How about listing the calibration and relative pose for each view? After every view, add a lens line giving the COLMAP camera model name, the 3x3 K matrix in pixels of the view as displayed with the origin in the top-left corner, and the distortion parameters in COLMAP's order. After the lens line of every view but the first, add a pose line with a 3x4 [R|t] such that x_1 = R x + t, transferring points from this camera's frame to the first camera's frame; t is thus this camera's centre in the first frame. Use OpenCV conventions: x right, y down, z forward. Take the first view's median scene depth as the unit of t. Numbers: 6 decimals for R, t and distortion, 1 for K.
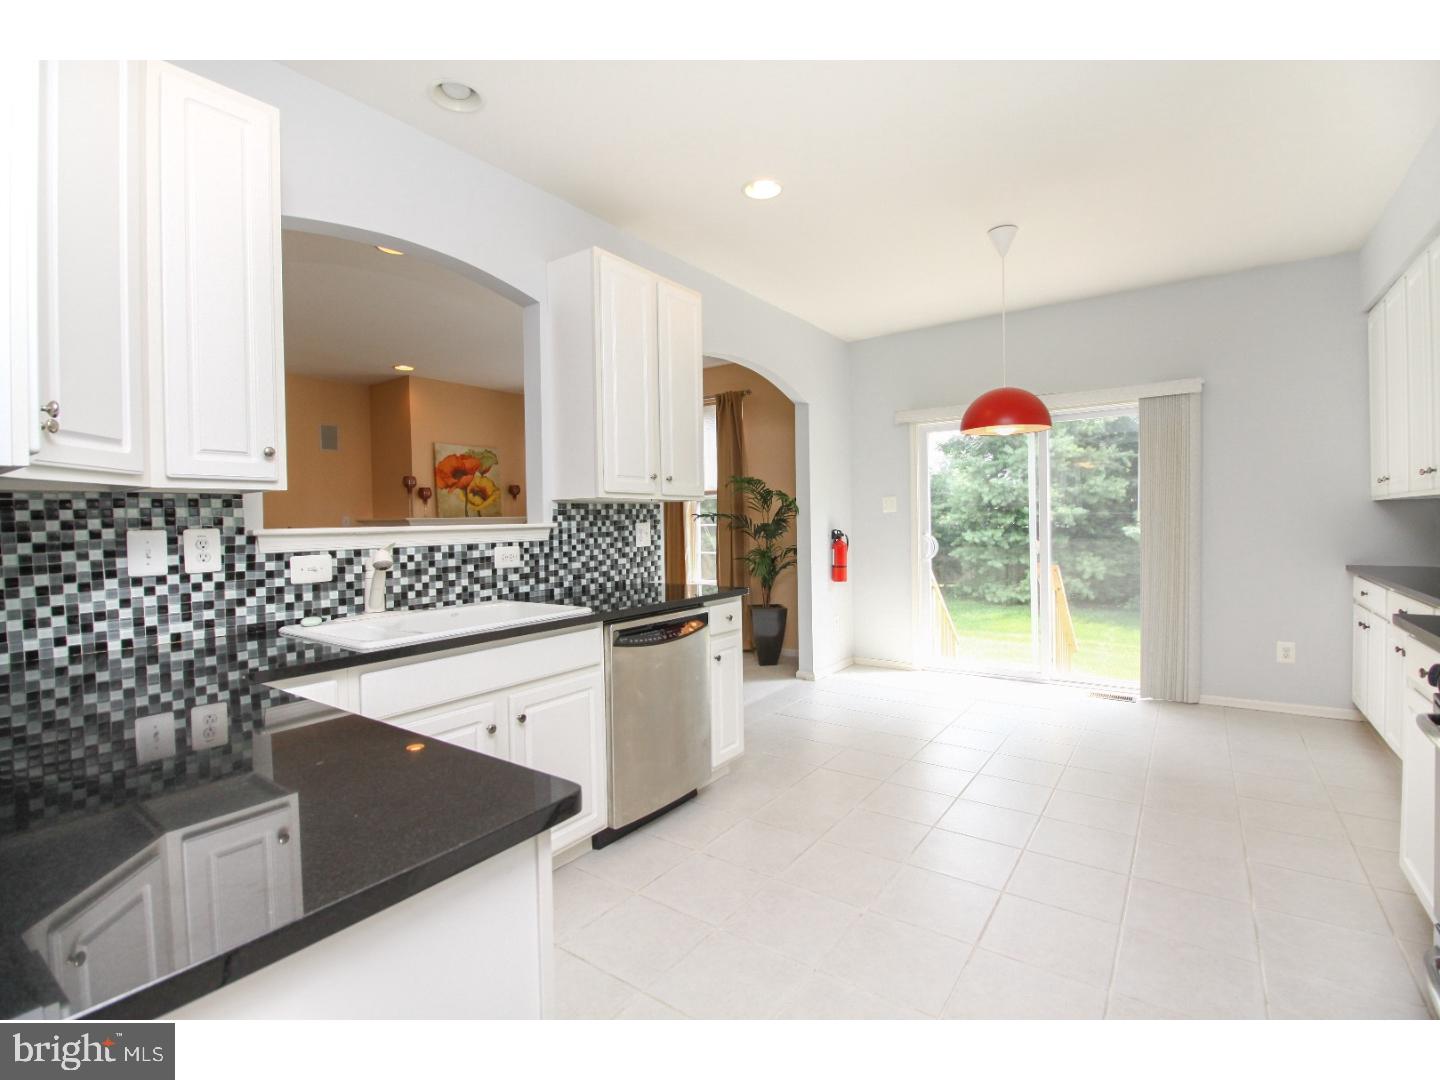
lens RADIAL K [[659.8, 0, 715.1], [0, 659.8, 525.4], [0, 0, 1]] dist [-0.048800, -0.000161]
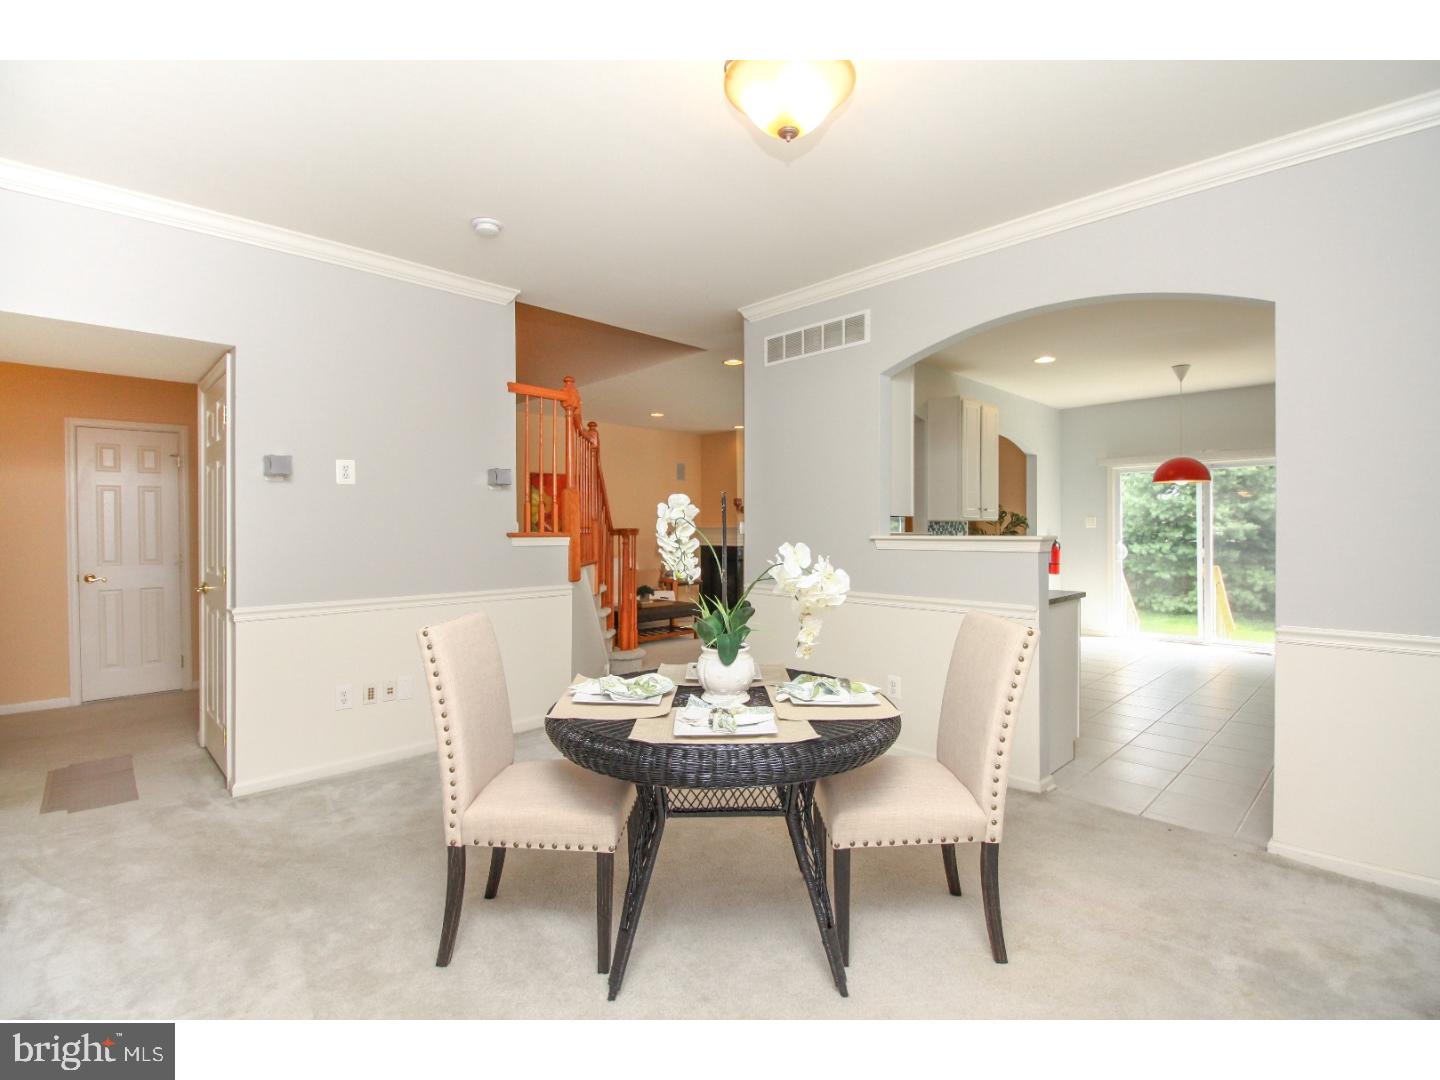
lens RADIAL K [[689.2, 0, 718.3], [0, 689.2, 533.3], [0, 0, 1]] dist [-0.028232, 0.000010]
pose [[0.985884, 0.012799, -0.166942, -0.102586], [-0.013279, 0.999910, -0.001763, 0.002441], [0.166905, 0.003955, 0.985965, -0.218566]]
